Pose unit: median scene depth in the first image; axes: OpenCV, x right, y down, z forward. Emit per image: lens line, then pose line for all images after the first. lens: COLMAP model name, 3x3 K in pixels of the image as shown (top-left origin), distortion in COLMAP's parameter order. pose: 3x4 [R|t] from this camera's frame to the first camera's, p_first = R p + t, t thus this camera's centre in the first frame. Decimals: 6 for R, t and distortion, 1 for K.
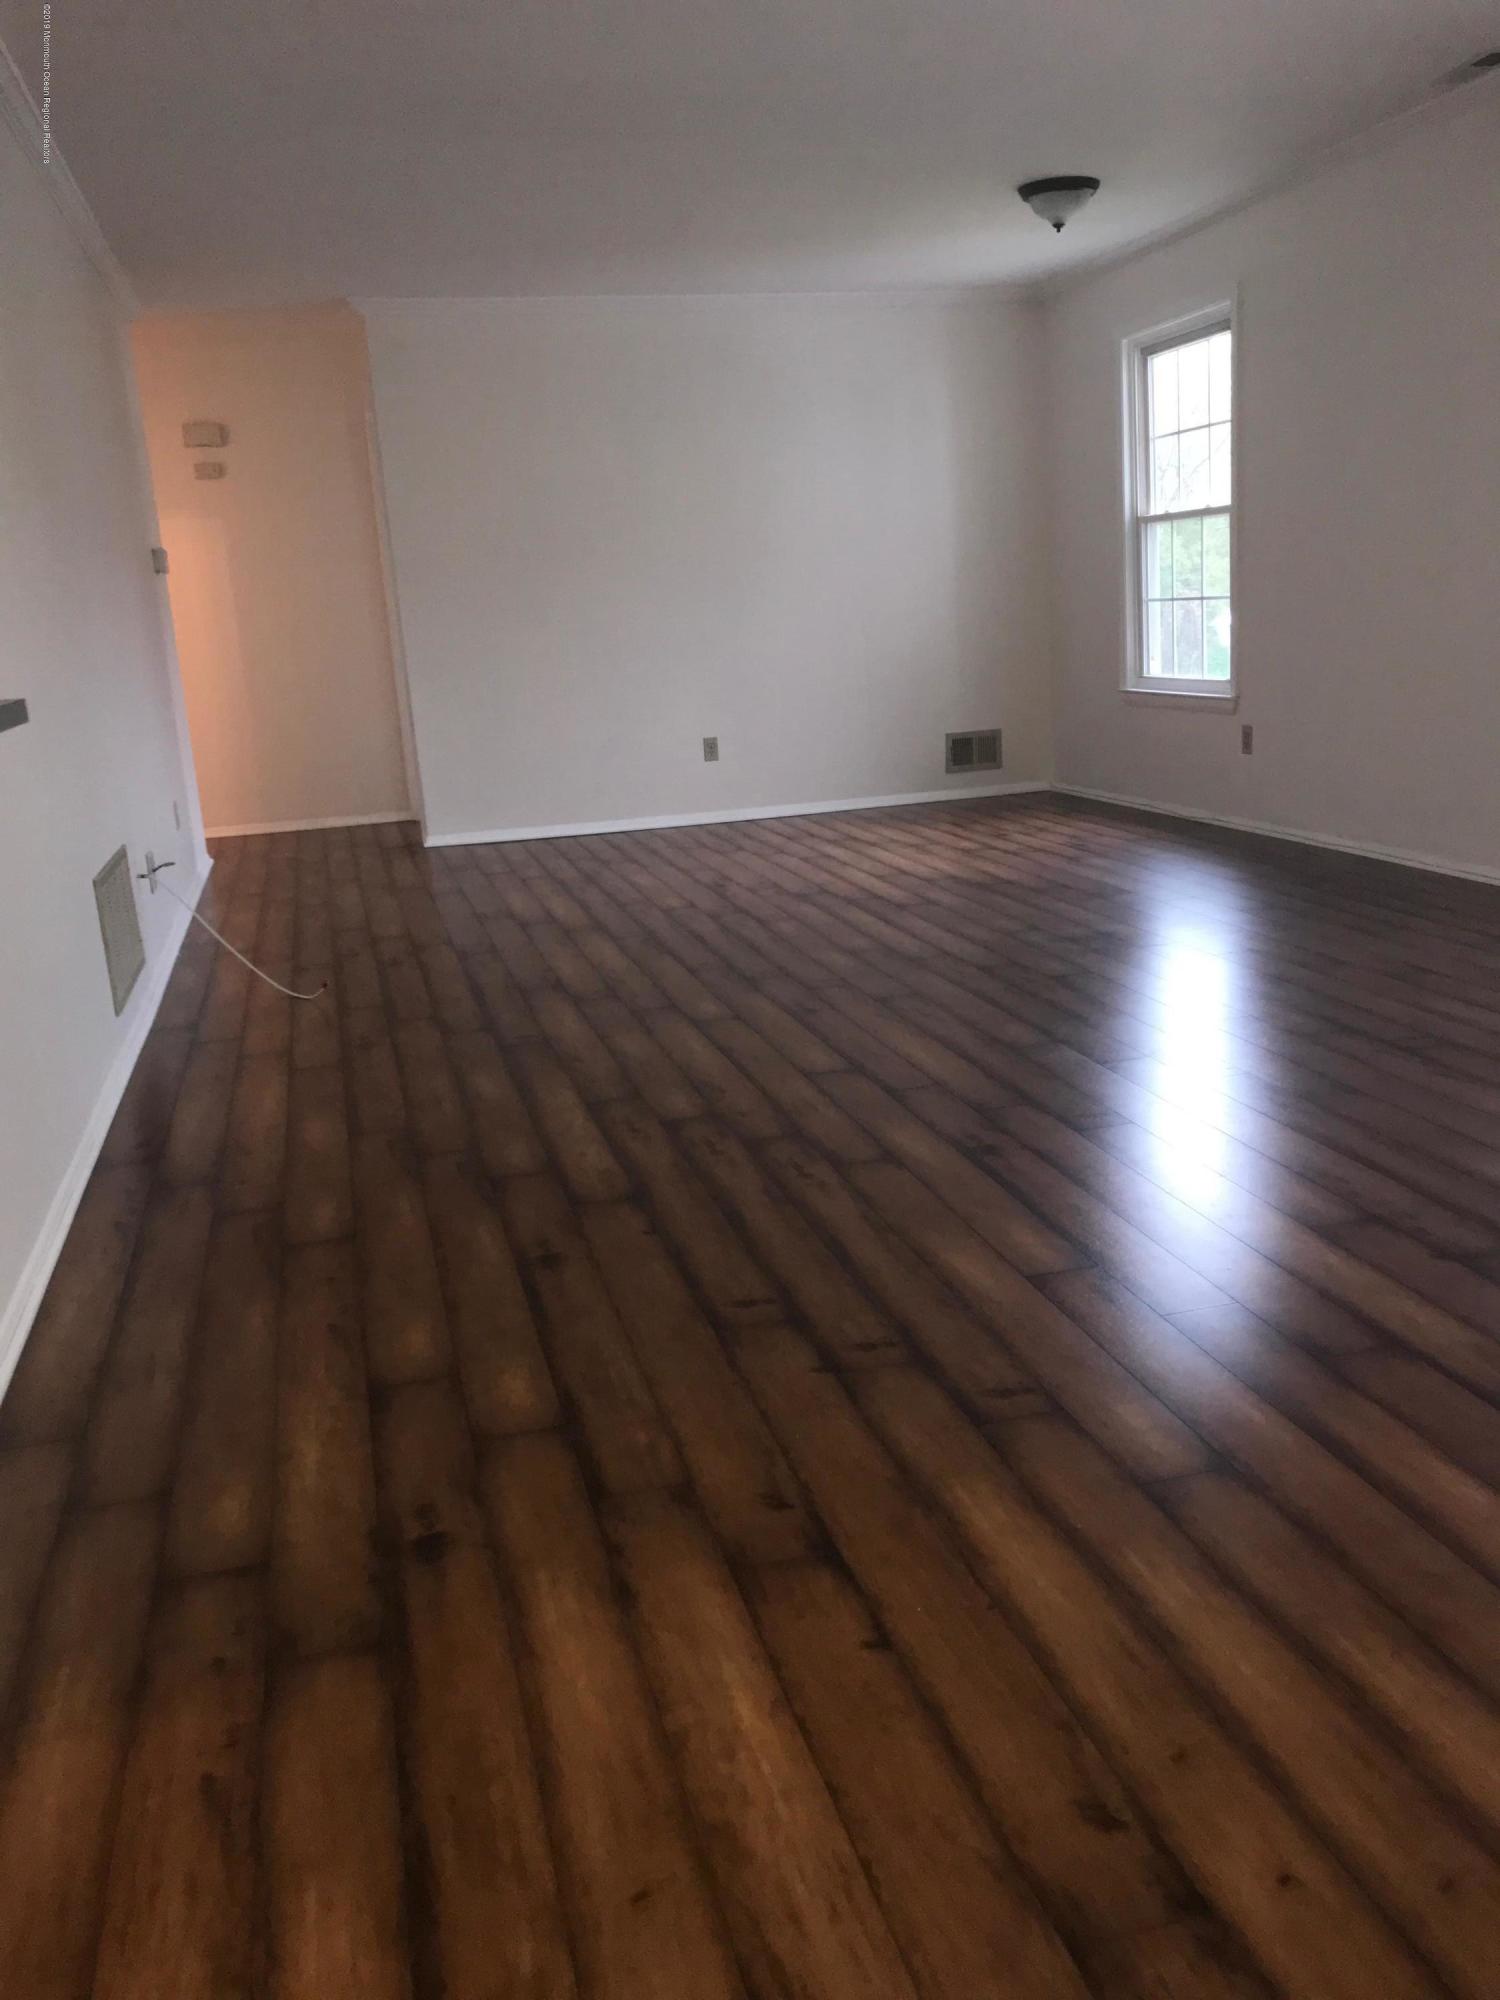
lens RADIAL K [[1646.0, 0, 750.0], [0, 1646.0, 1000.0], [0, 0, 1]] dist [0.054704, -0.091381]
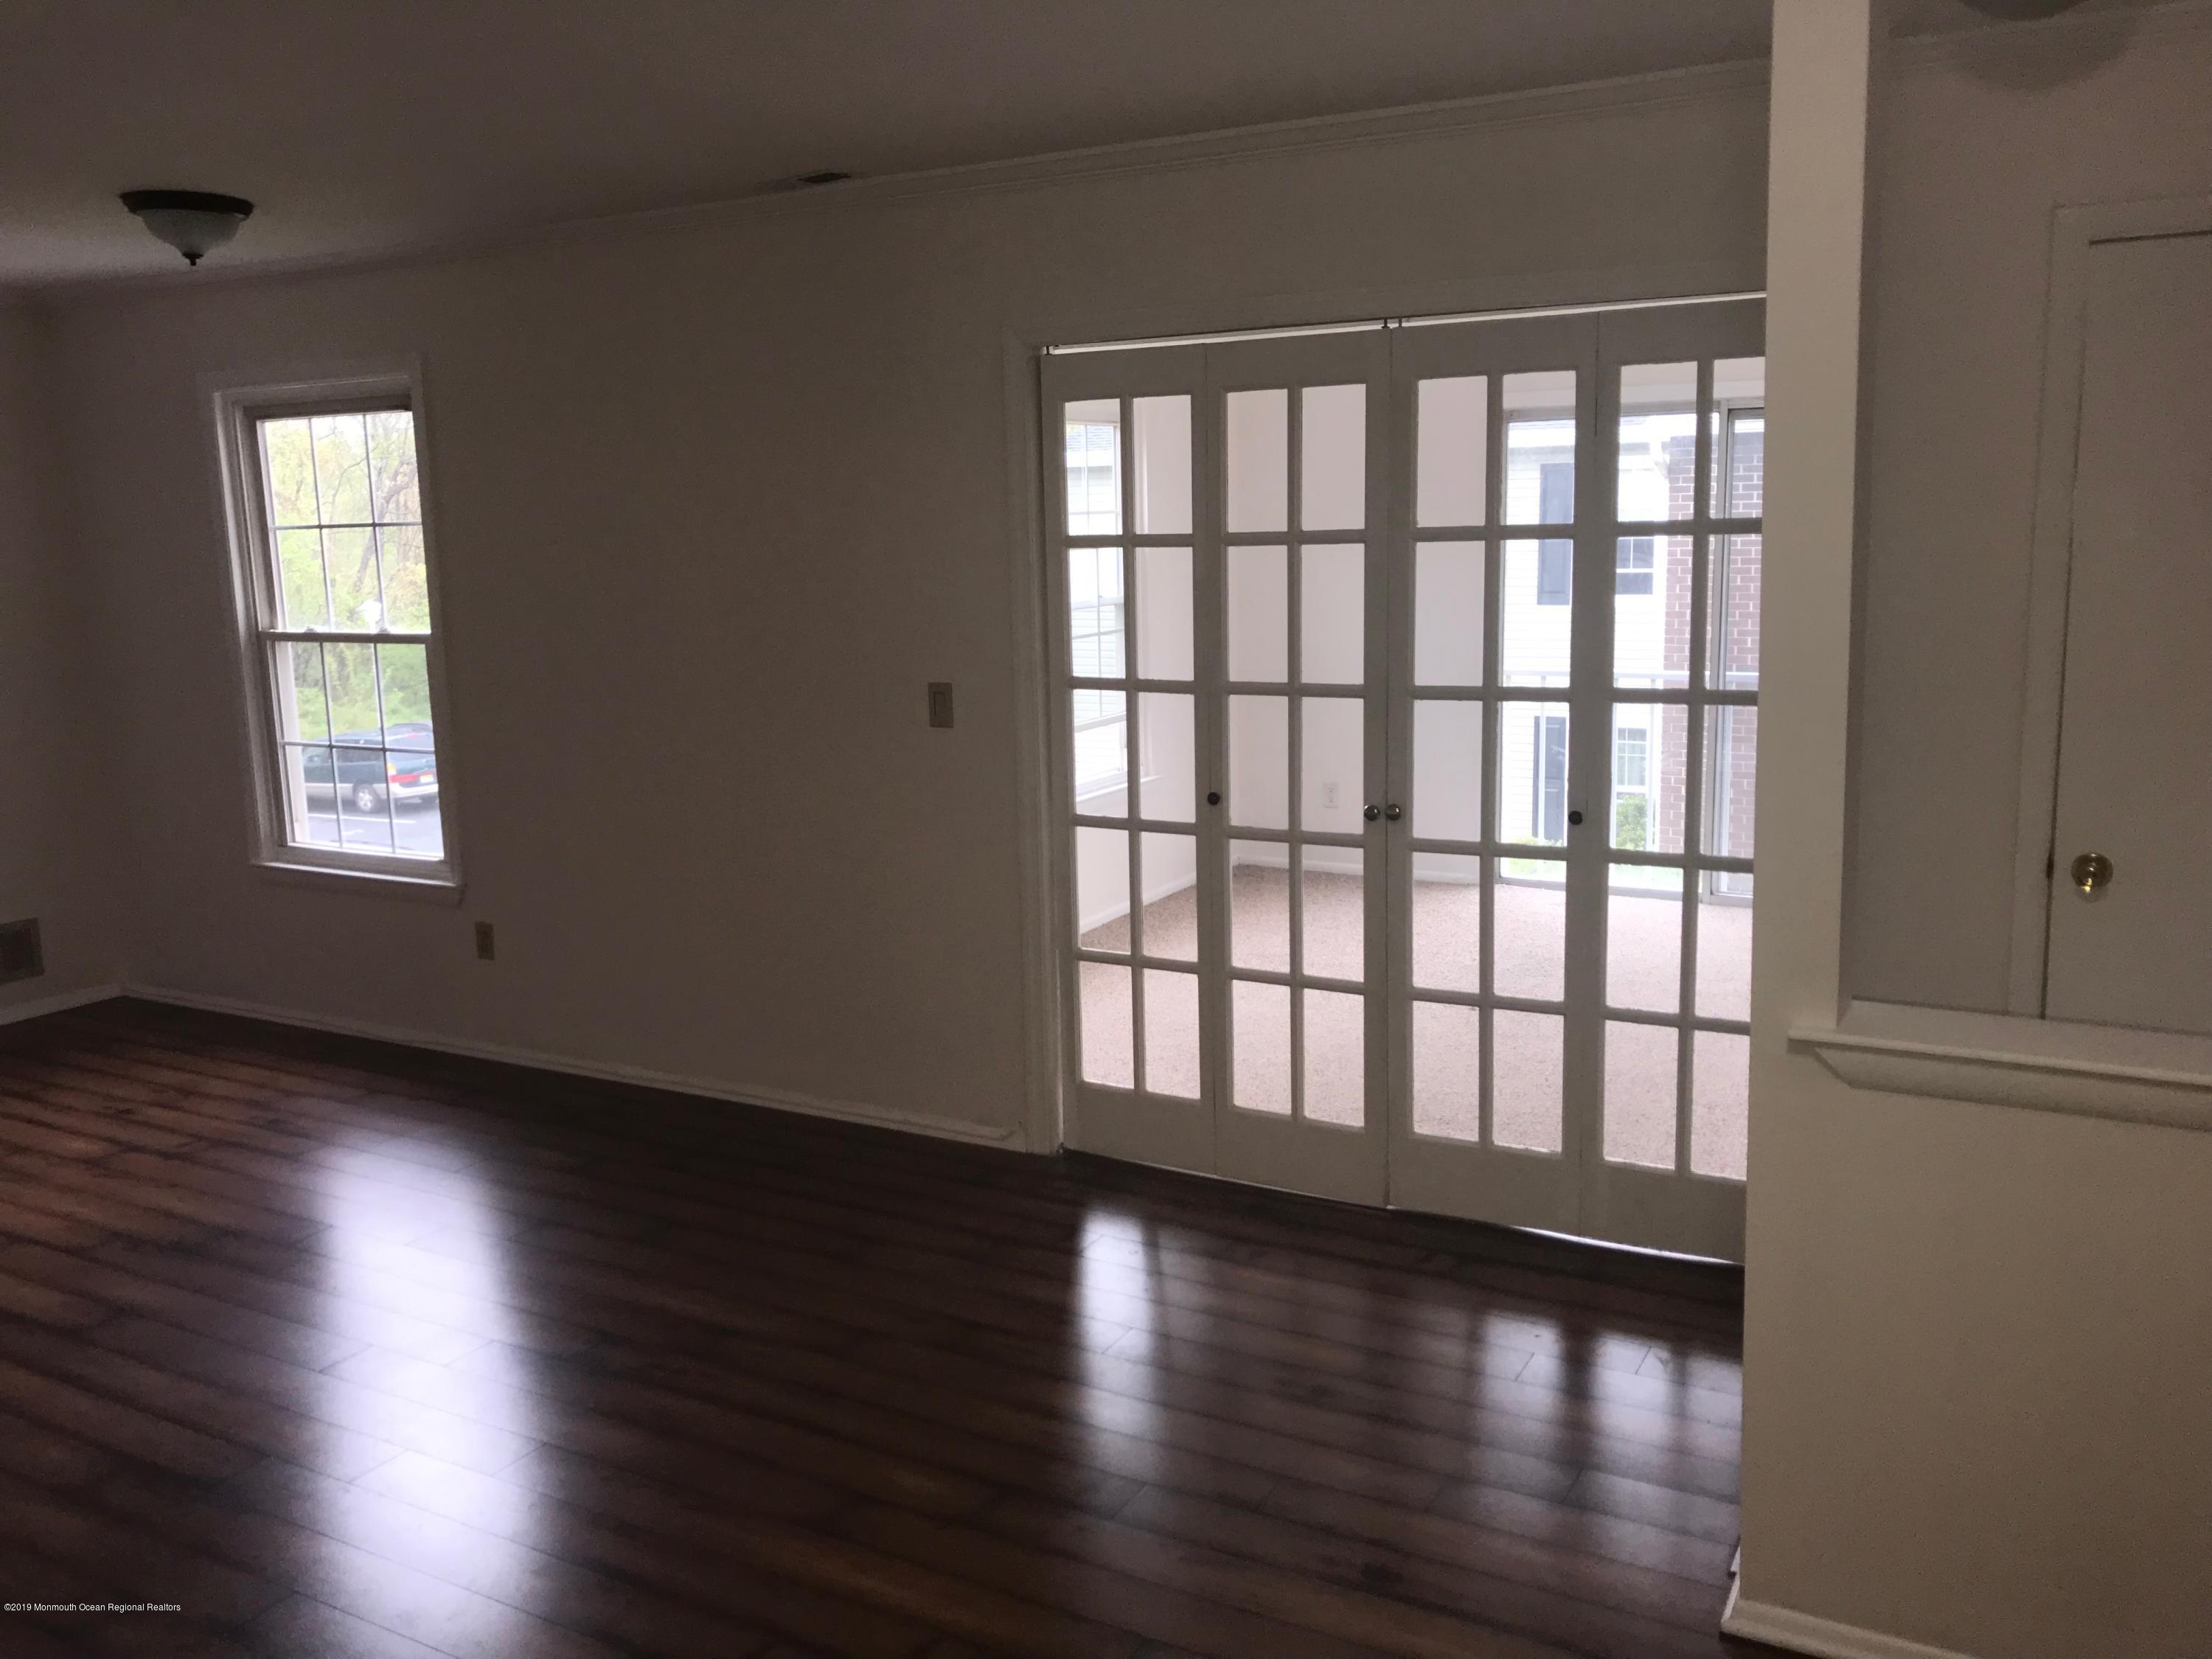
lens RADIAL K [[1820.5, 0, 1112.3], [0, 1820.5, 817.9], [0, 0, 1]] dist [0.054704, -0.091381]
pose [[0.691817, -0.063804, 0.719249, -0.095673], [0.144181, 0.988235, -0.051016, -0.127994], [-0.707532, 0.138995, 0.692877, 0.213108]]
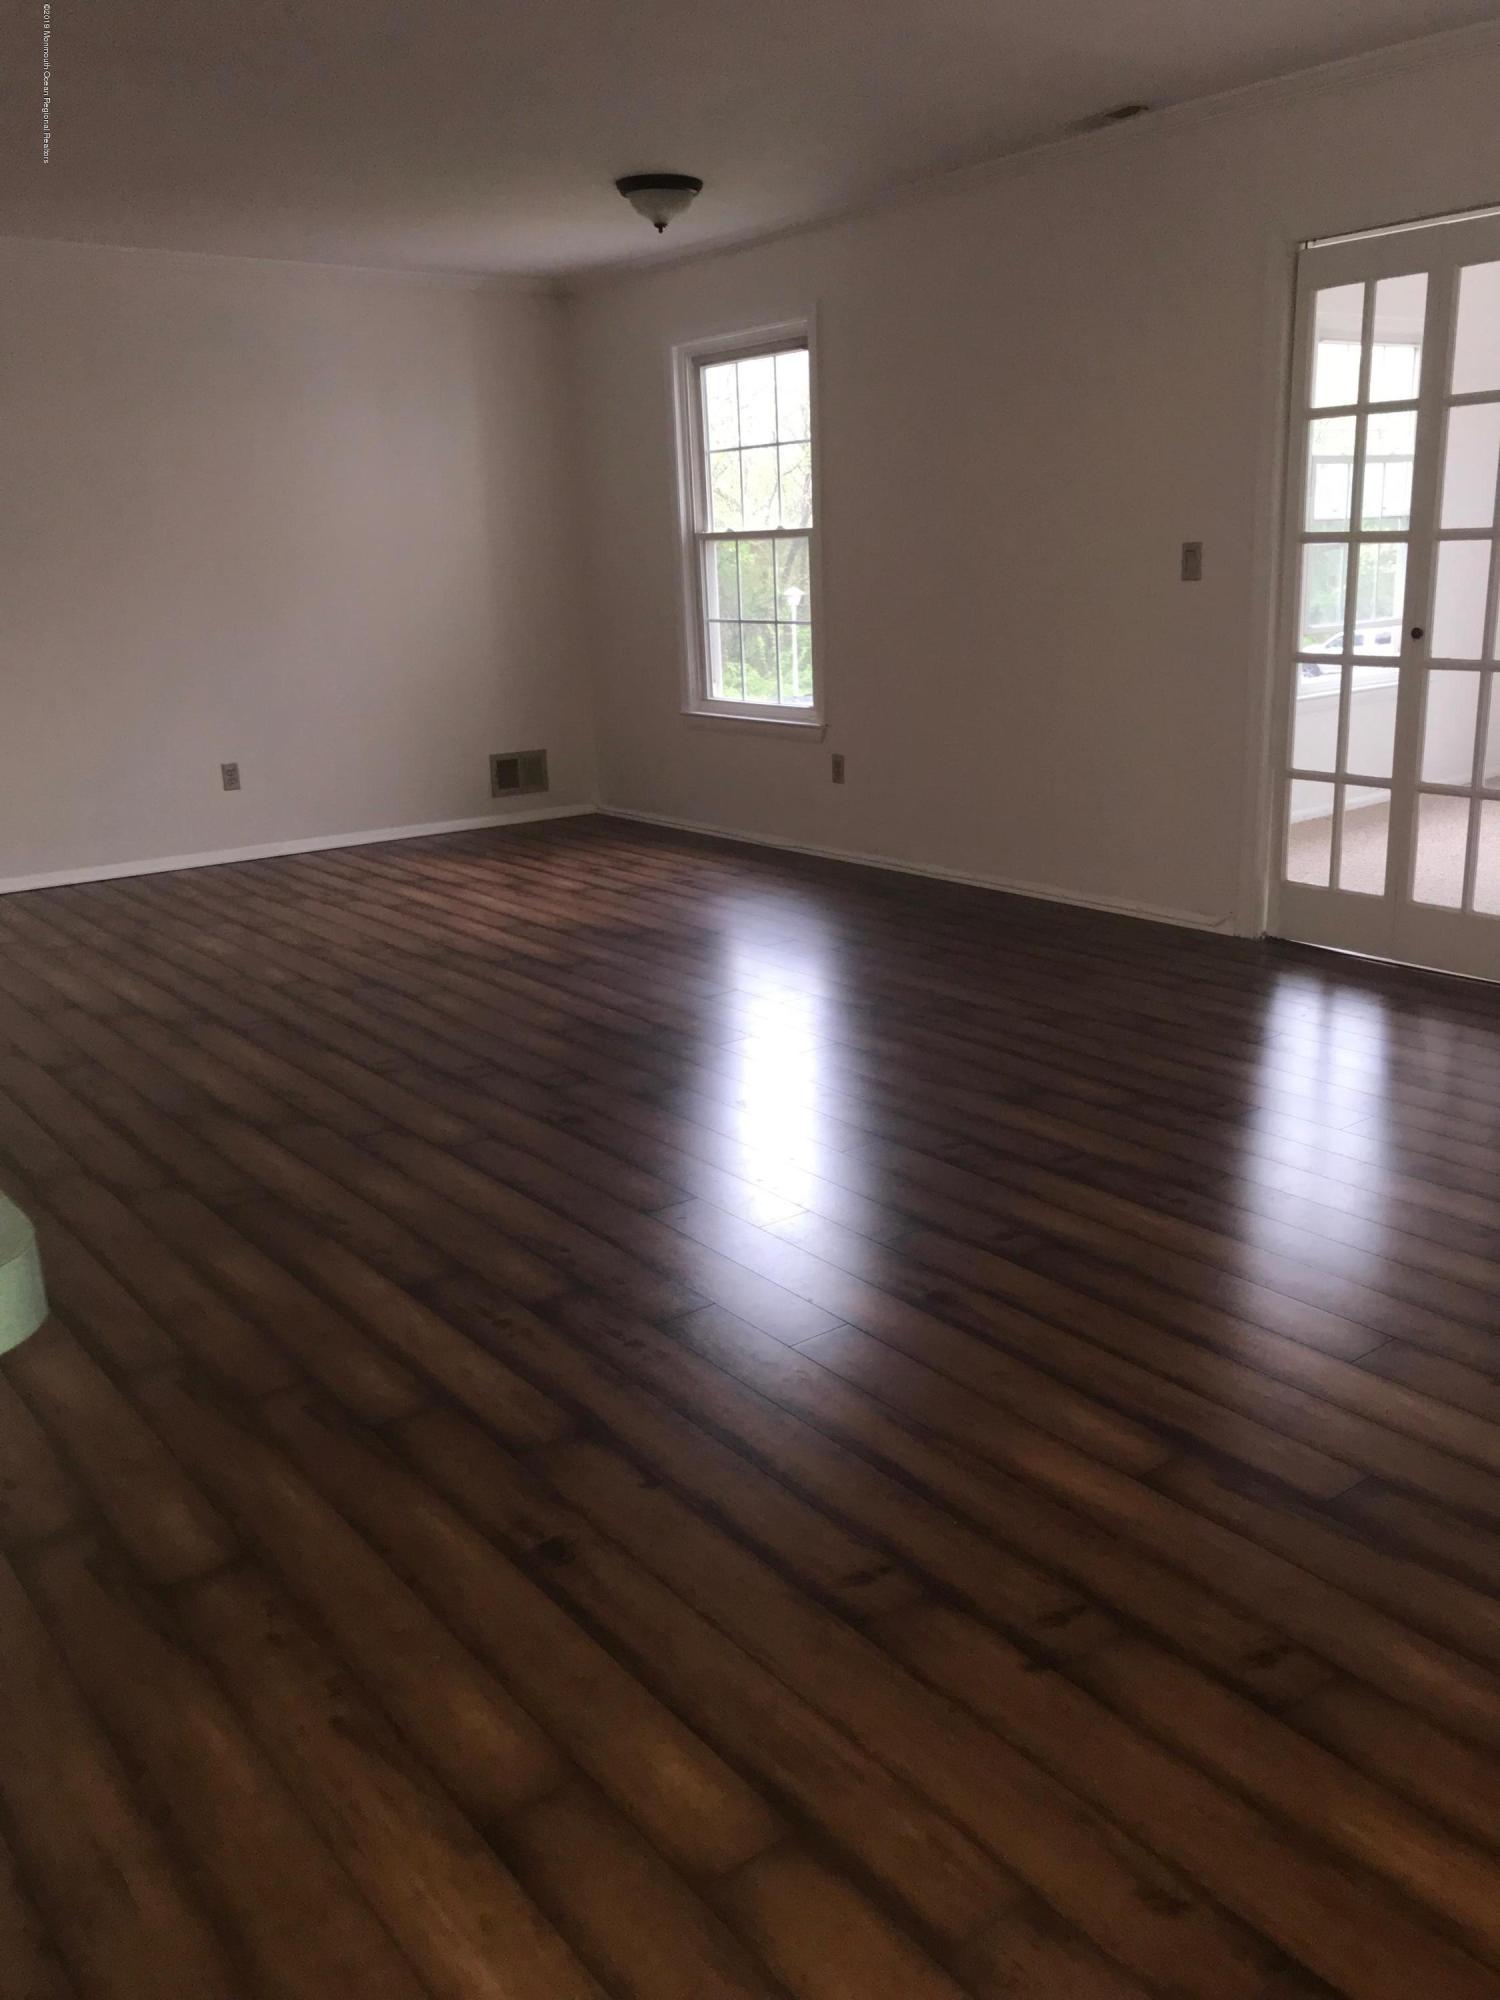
lens RADIAL K [[1646.0, 0, 750.0], [0, 1646.0, 1000.0], [0, 0, 1]] dist [0.054704, -0.091381]
pose [[0.920886, -0.070800, 0.383349, -0.135844], [0.064910, 0.997490, 0.028295, -0.049674], [-0.384390, -0.001173, 0.923170, 0.106436]]
